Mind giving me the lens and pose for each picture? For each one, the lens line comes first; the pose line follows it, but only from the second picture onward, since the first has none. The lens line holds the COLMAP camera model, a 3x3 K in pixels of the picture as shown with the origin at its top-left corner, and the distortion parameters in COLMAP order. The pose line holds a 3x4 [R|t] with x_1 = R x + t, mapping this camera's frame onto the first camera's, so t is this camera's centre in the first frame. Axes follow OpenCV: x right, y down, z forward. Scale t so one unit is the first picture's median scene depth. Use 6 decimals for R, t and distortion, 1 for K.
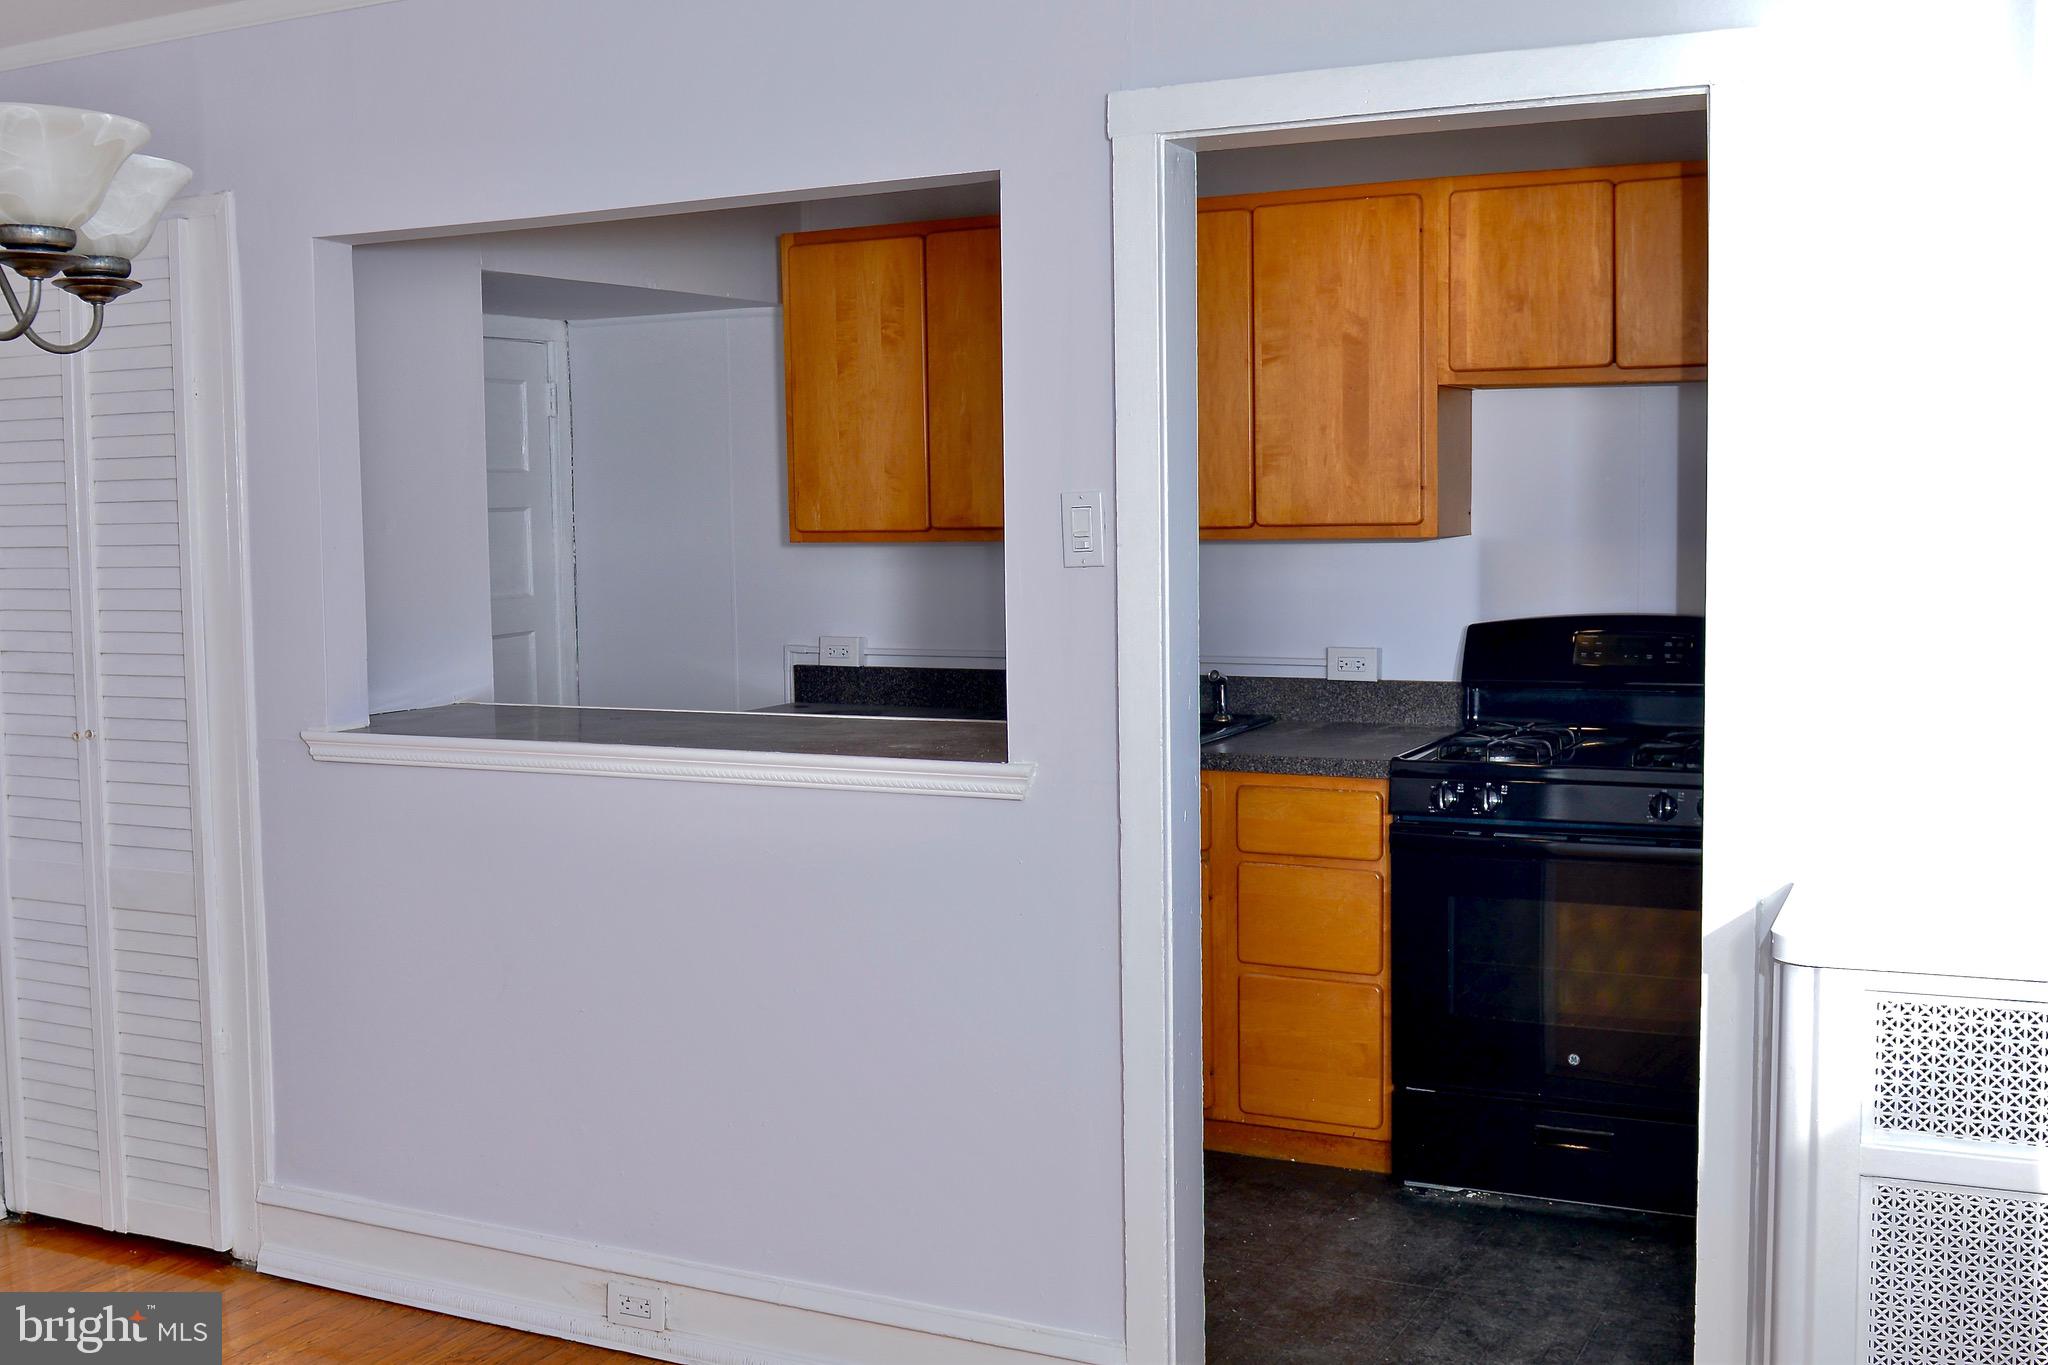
lens RADIAL K [[2118.6, 0, 1024.0], [0, 2118.6, 682.5], [0, 0, 1]] dist [-0.048025, -0.007066]
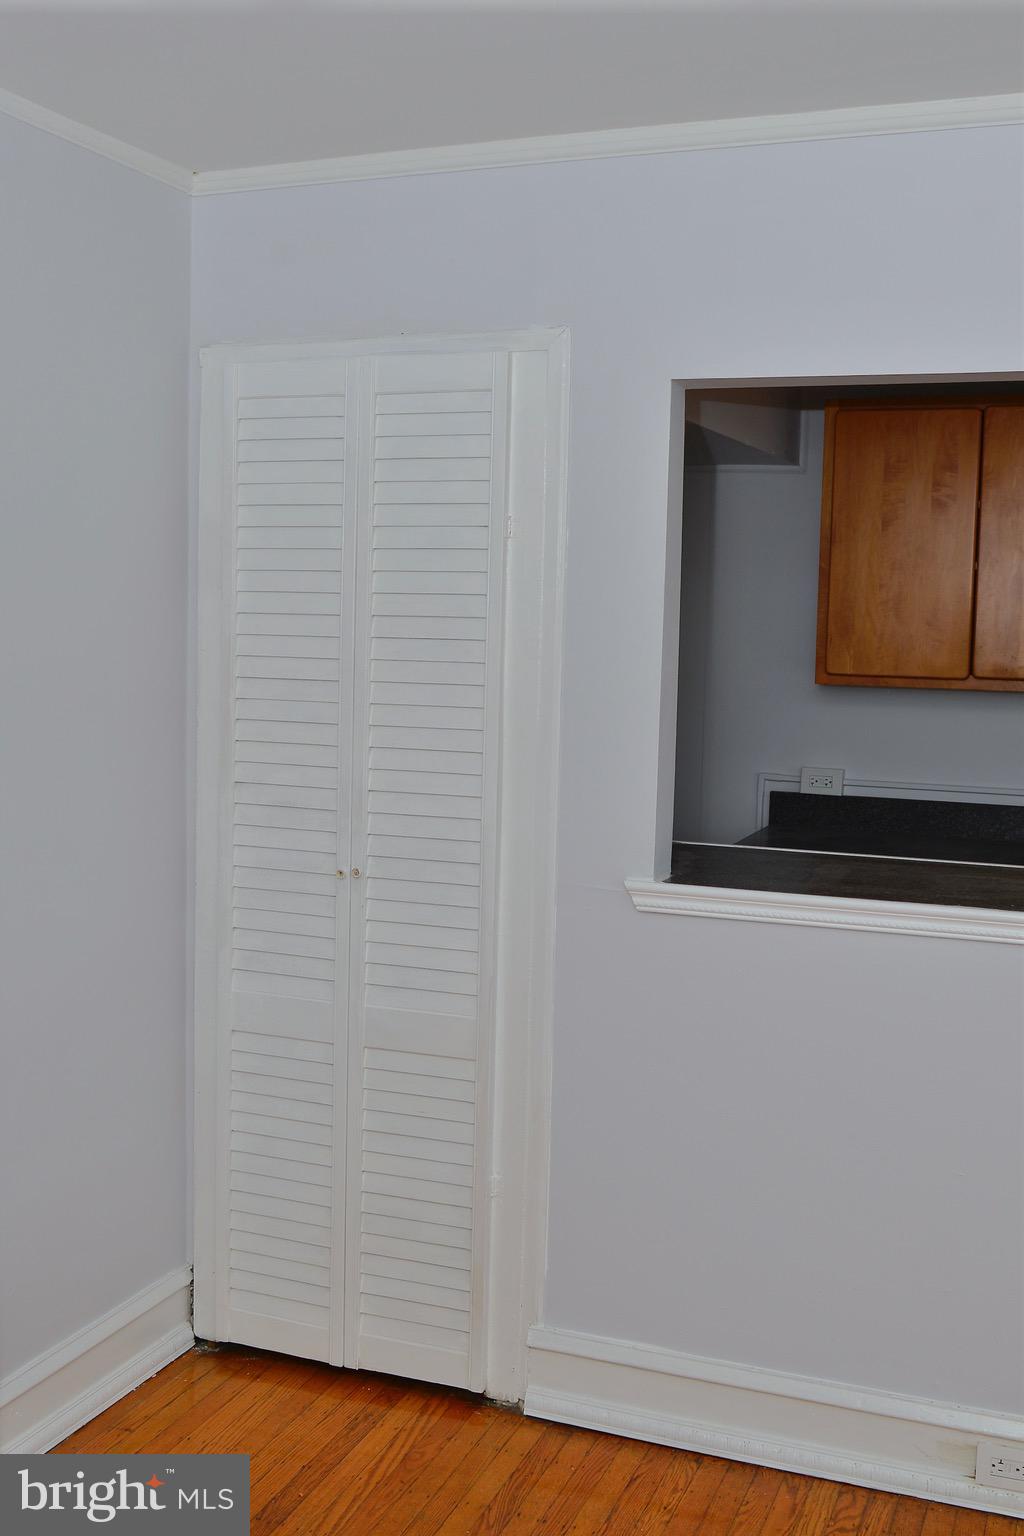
lens RADIAL K [[1640.9, 0, 512.0], [0, 1640.9, 768.0], [0, 0, 1]] dist [-0.044946, 0.004156]
pose [[0.995831, 0.027573, 0.086952, -0.435002], [-0.028372, 0.999566, 0.007973, -0.032234], [-0.086694, -0.010407, 0.996181, 0.223432]]
